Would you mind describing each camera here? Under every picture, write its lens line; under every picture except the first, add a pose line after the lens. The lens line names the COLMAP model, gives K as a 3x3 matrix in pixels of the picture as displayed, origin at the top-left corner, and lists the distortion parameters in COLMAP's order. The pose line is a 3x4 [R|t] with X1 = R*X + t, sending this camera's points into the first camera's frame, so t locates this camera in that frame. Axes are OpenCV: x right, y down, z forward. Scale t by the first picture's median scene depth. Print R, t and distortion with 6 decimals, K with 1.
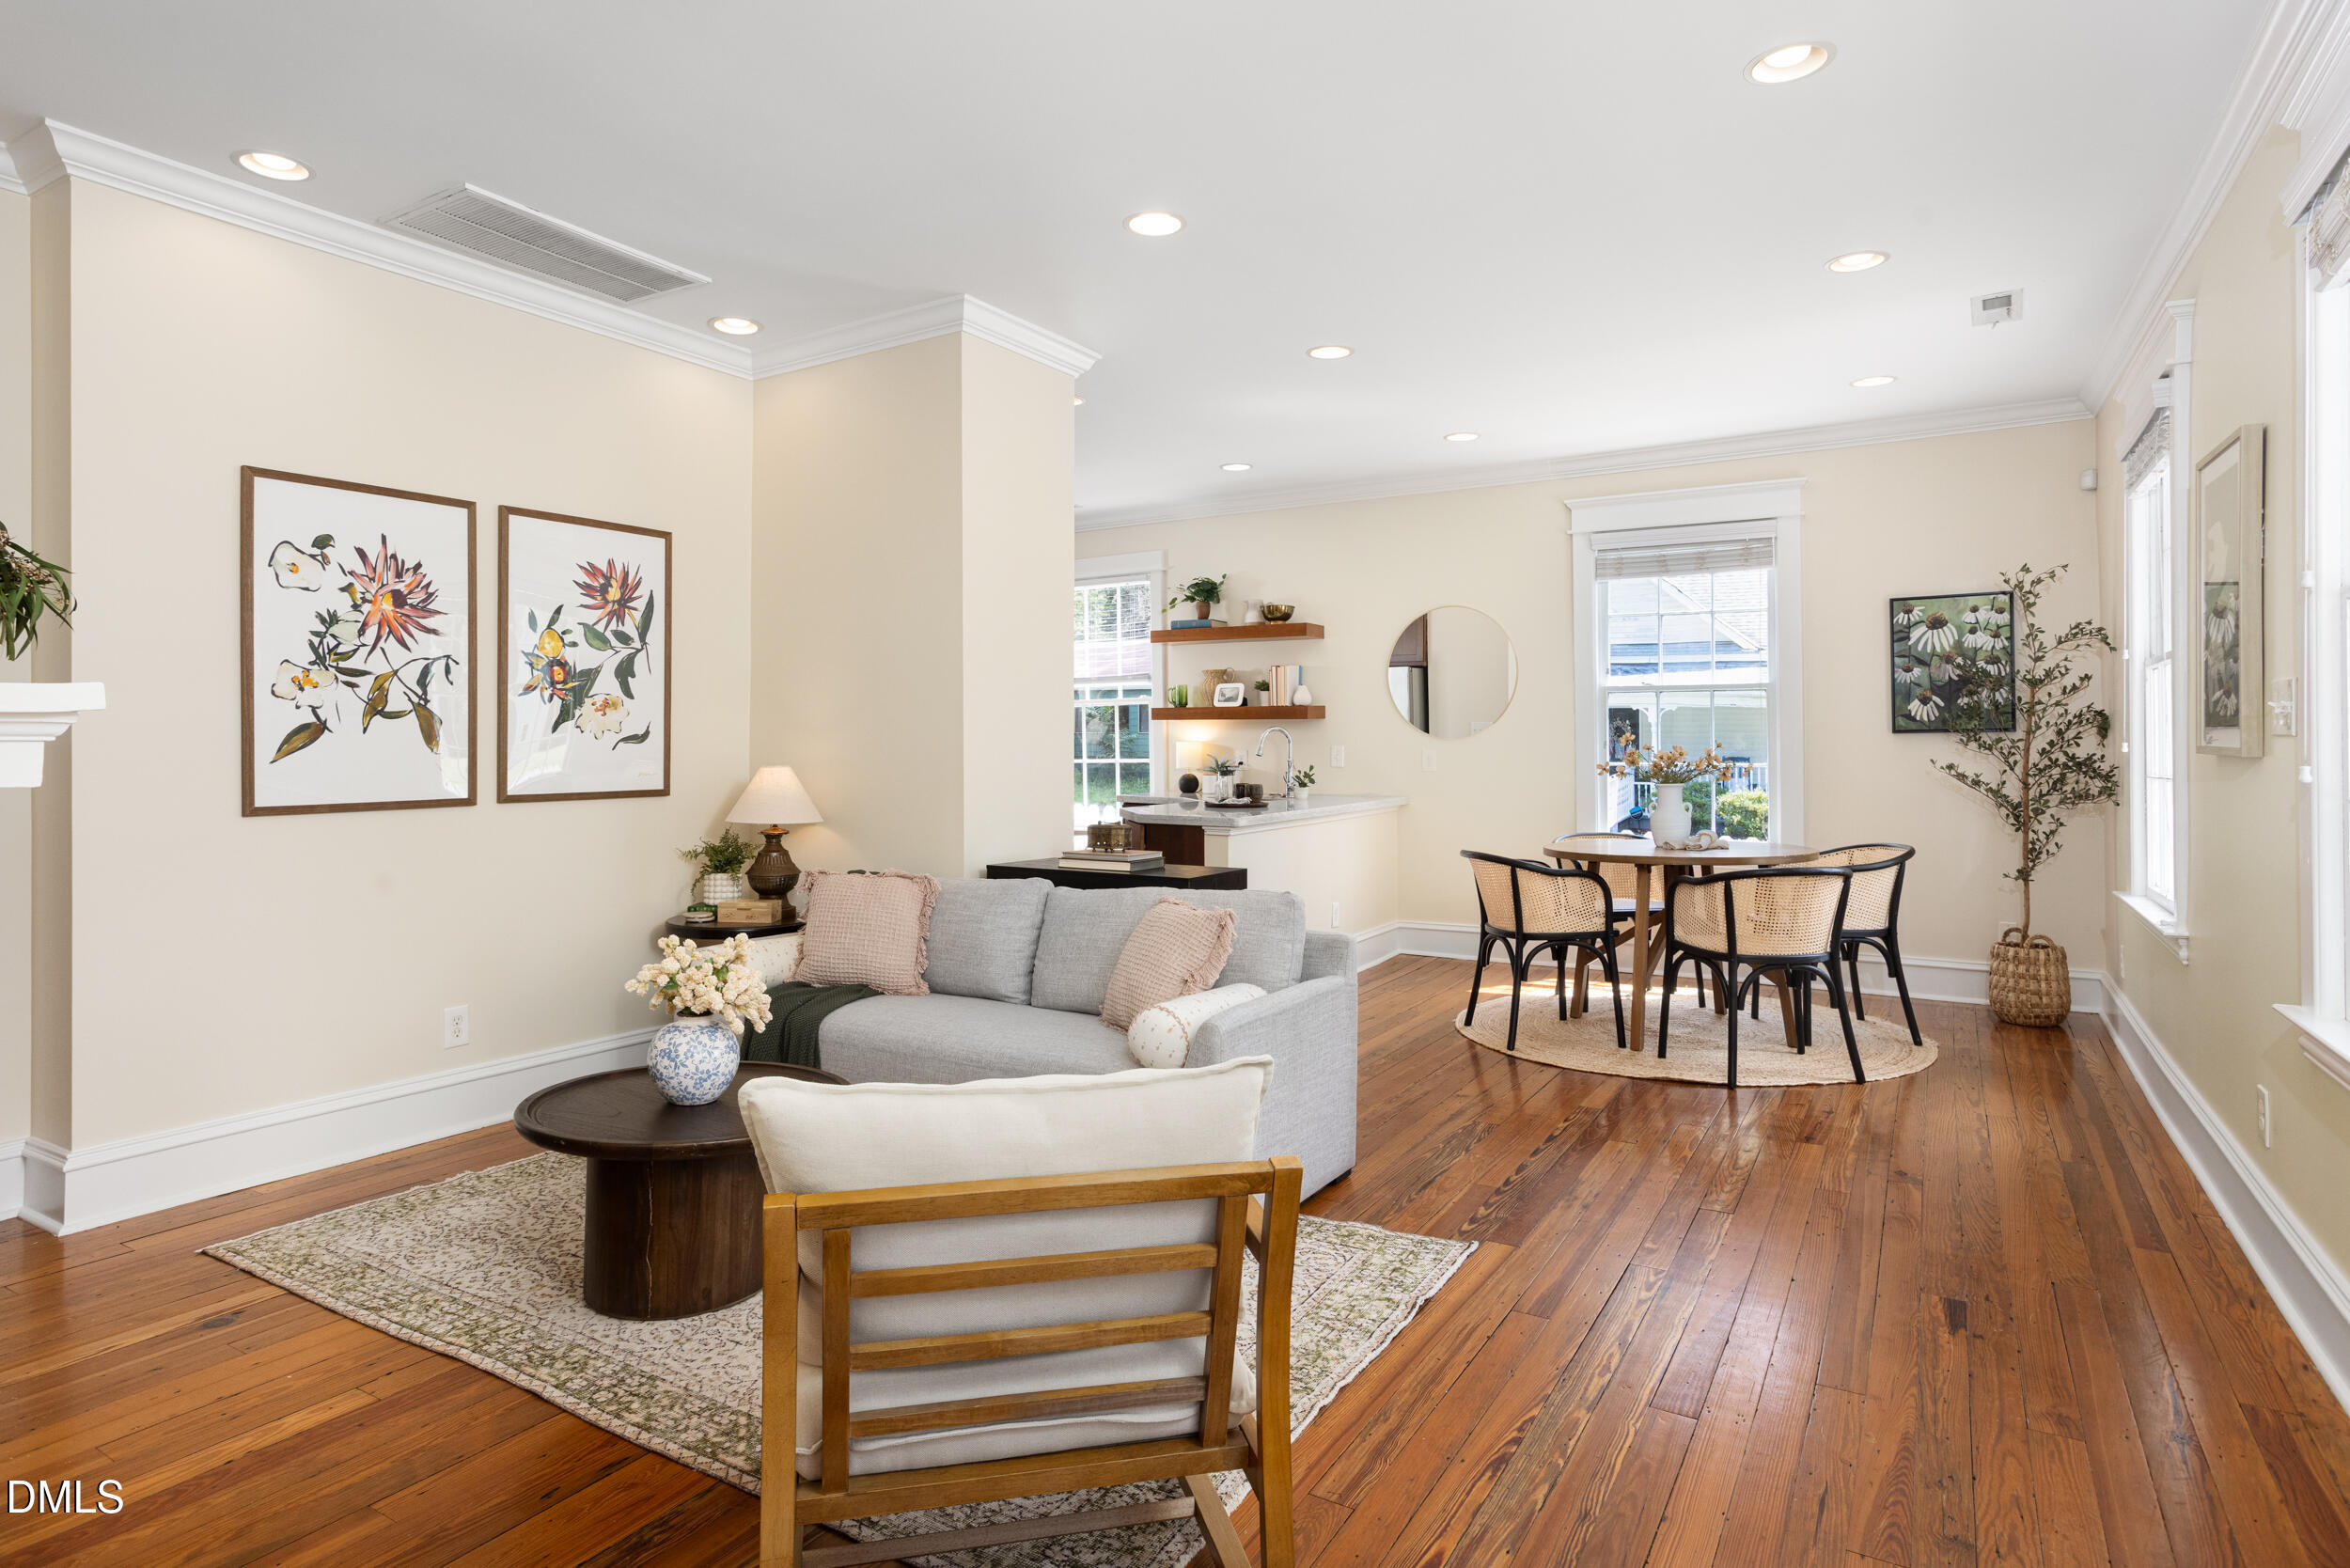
lens RADIAL K [[1273.5, 0, 1182.0], [0, 1273.5, 741.6], [0, 0, 1]] dist [0.007607, -0.002614]
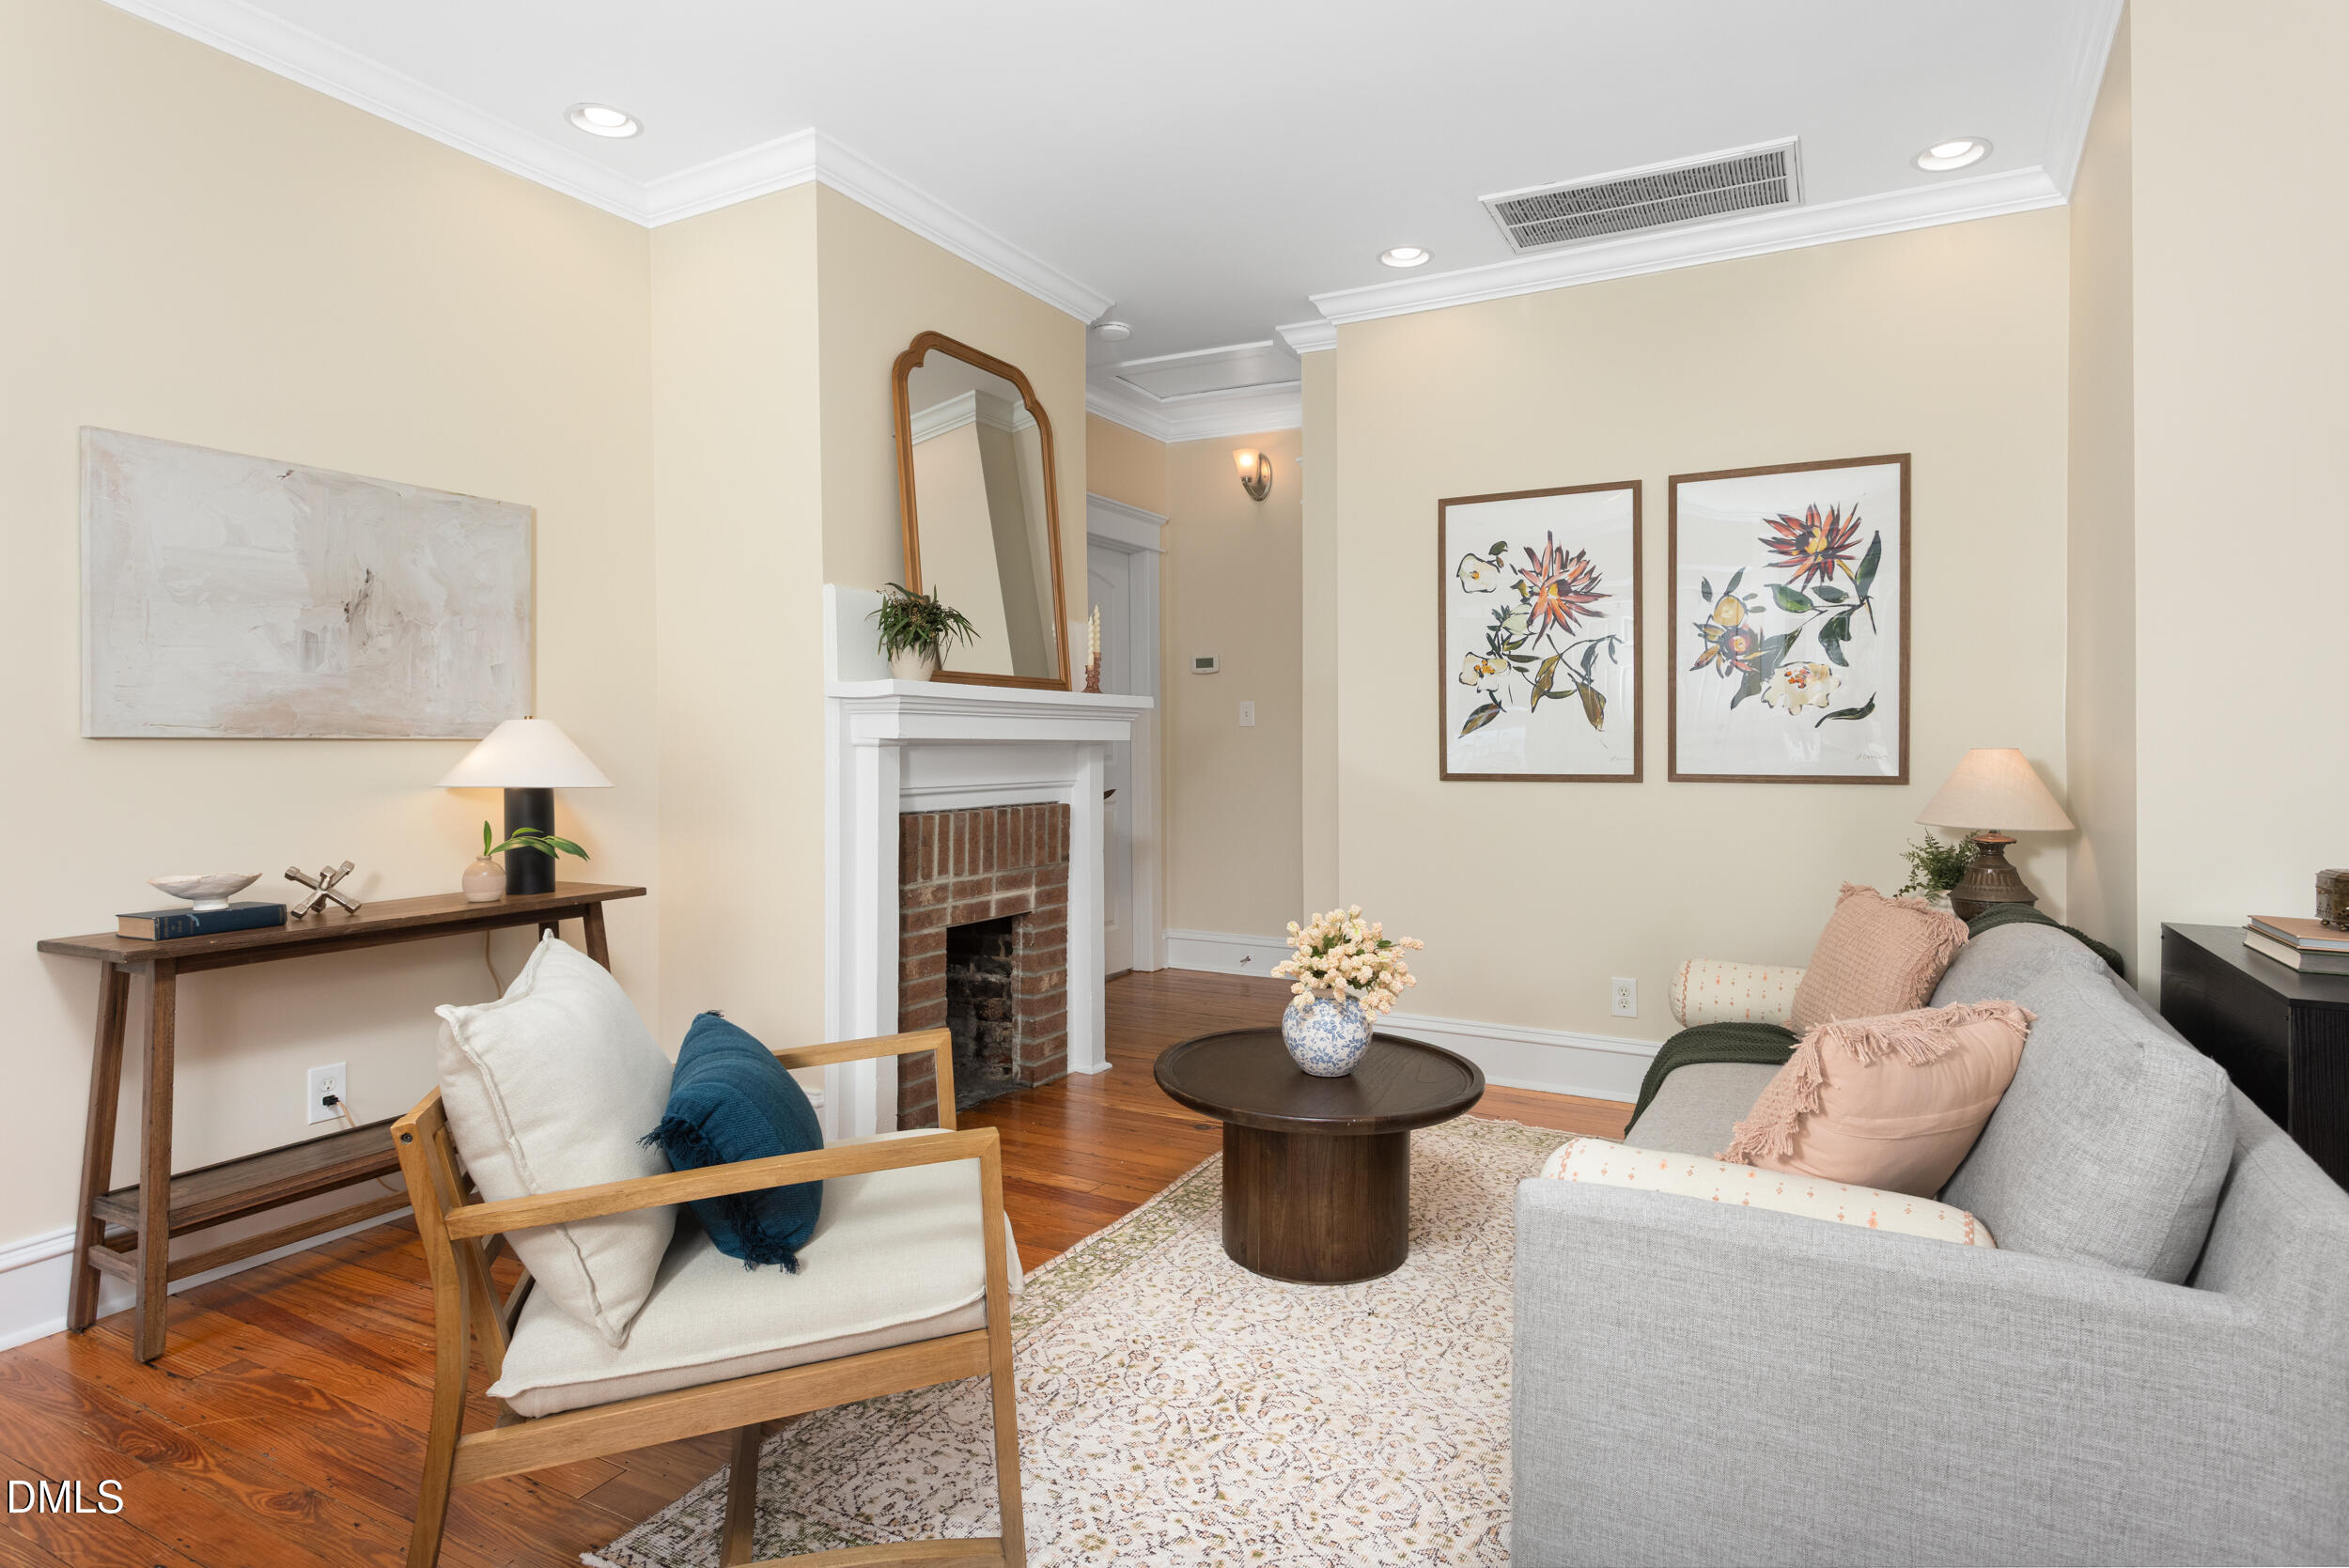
lens RADIAL K [[1272.8, 0, 1234.5], [0, 1272.8, 751.5], [0, 0, 1]] dist [0.007607, -0.002614]
pose [[0.056094, 0.005573, -0.998410, 0.435729], [-0.000664, 0.999984, 0.005544, 0.020742], [0.998425, 0.000352, 0.056097, 0.636781]]
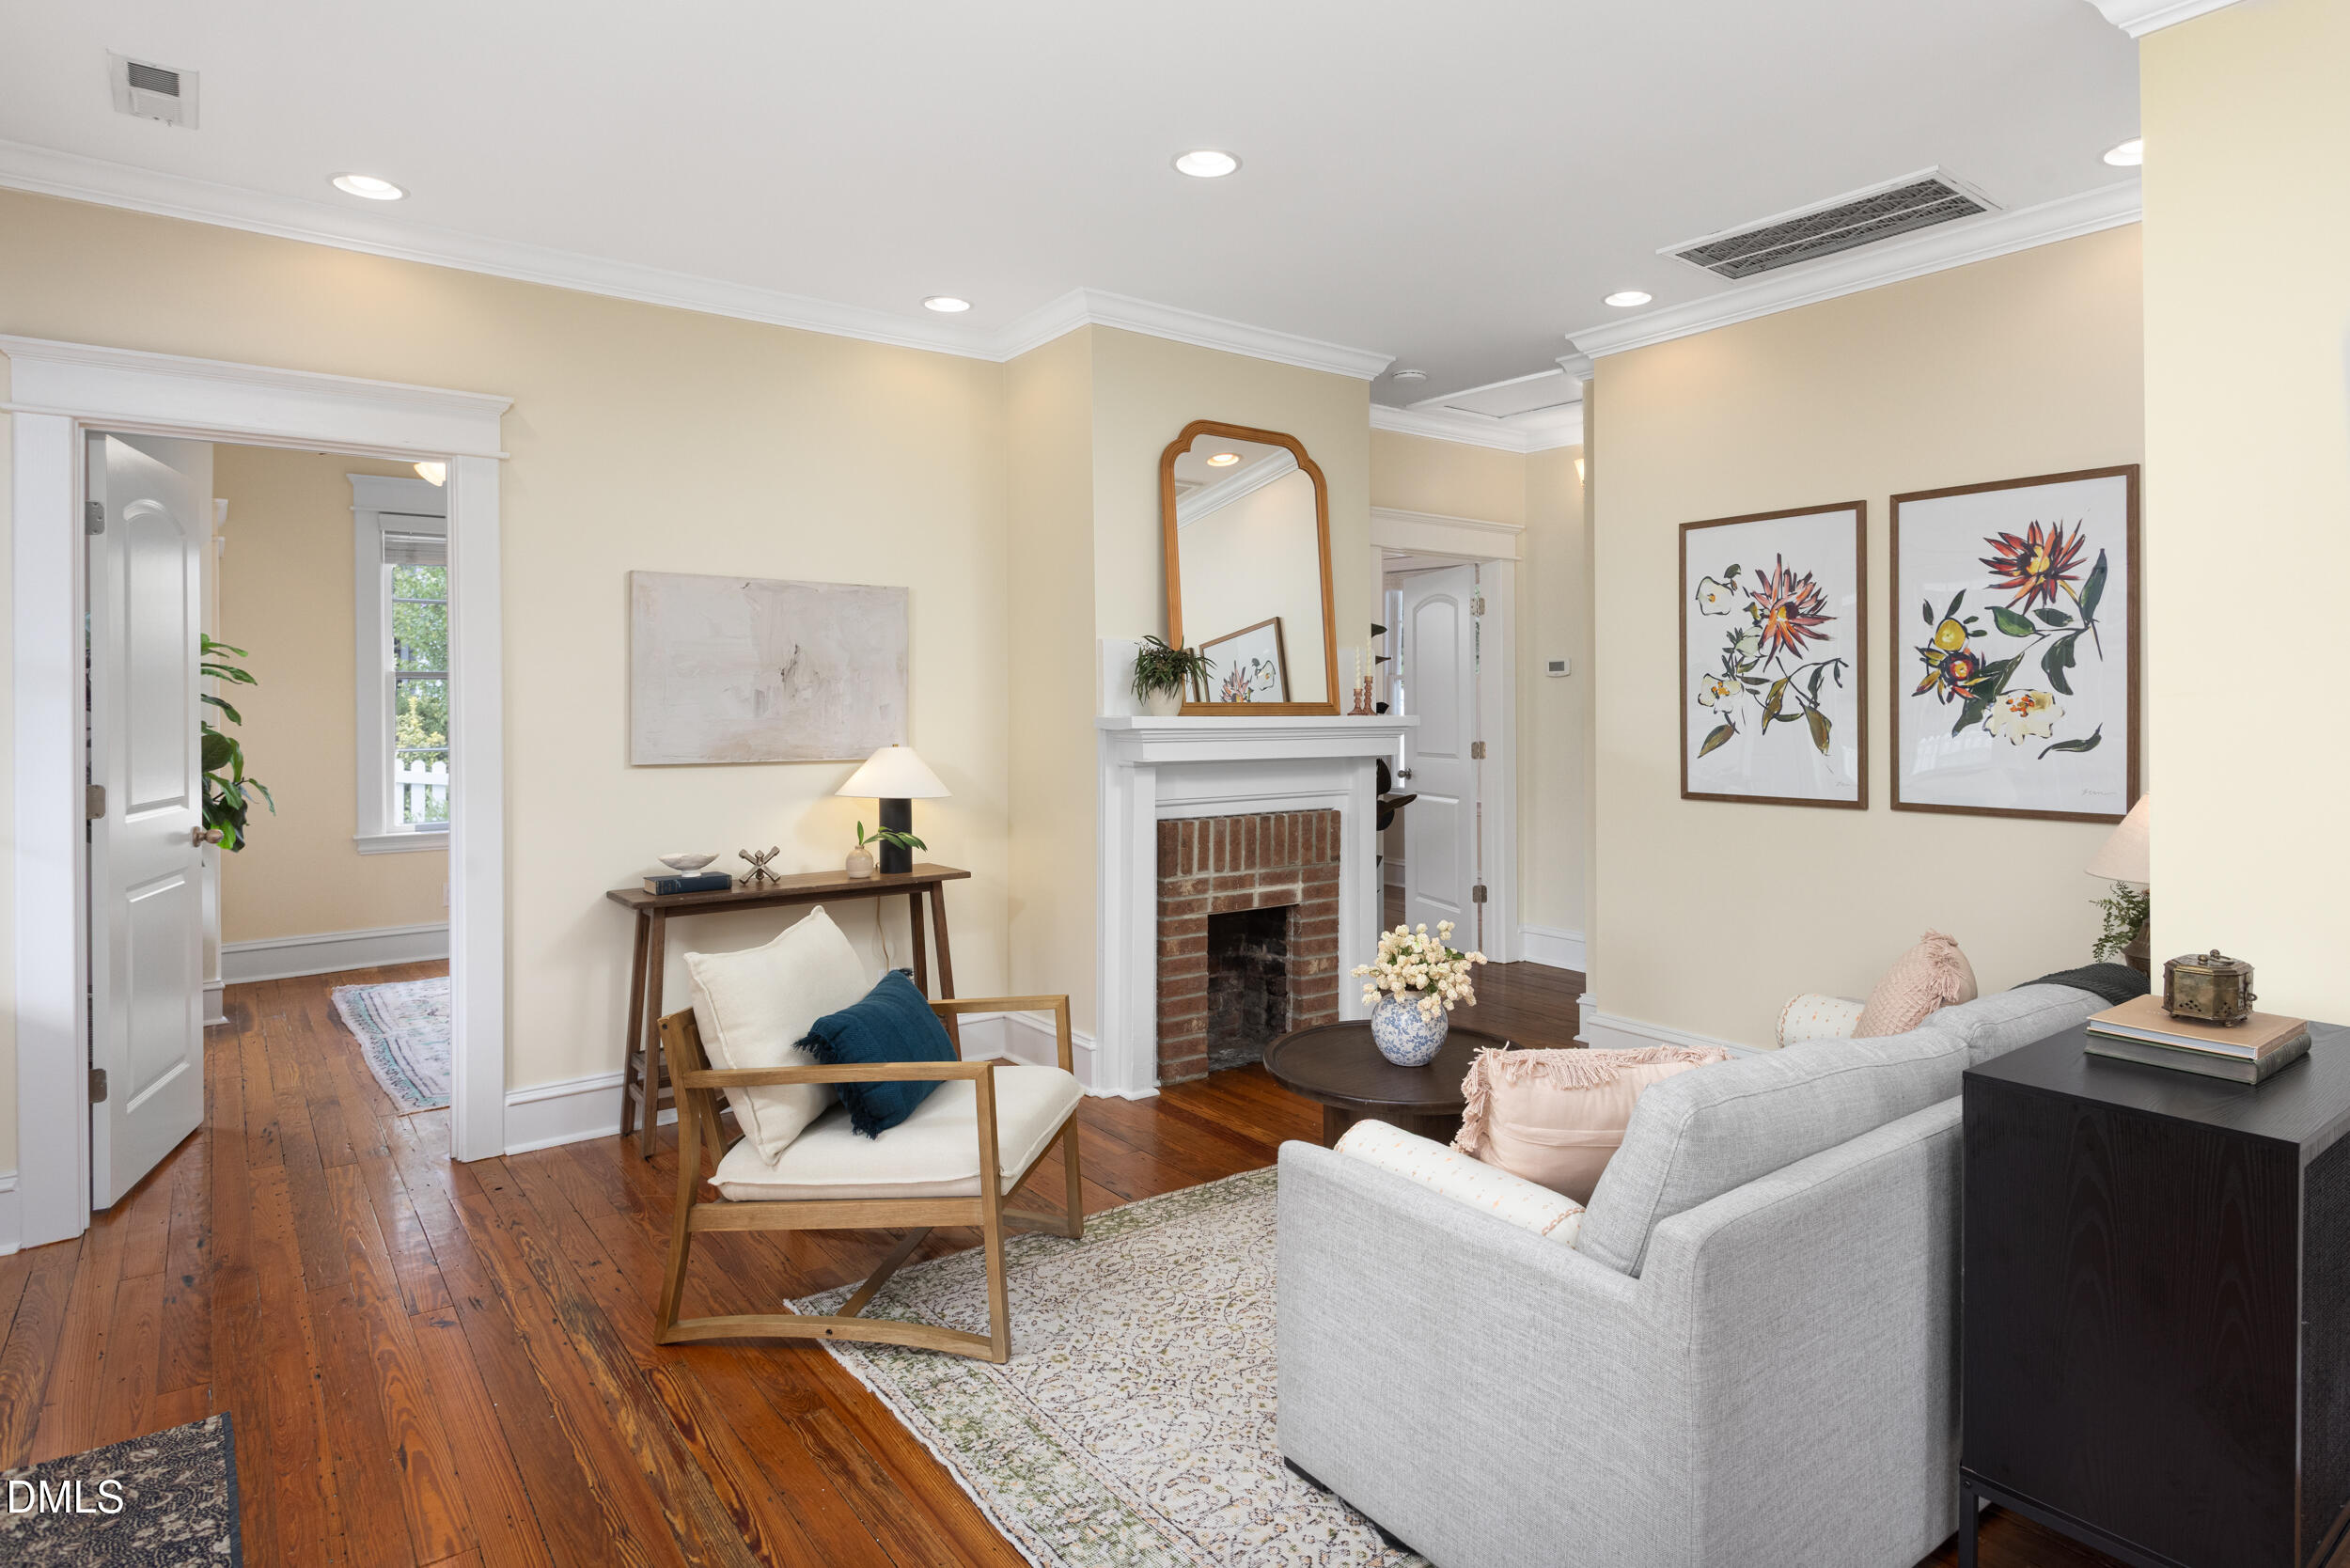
lens RADIAL K [[1366.8, 0, 1289.3], [0, 1366.8, 707.4], [0, 0, 1]] dist [-0.005453, 0.004474]
pose [[-0.358168, 0.003261, -0.933652, 0.594840], [-0.000278, 0.999993, 0.003600, -0.032602], [0.933657, 0.001549, -0.358165, 0.980804]]
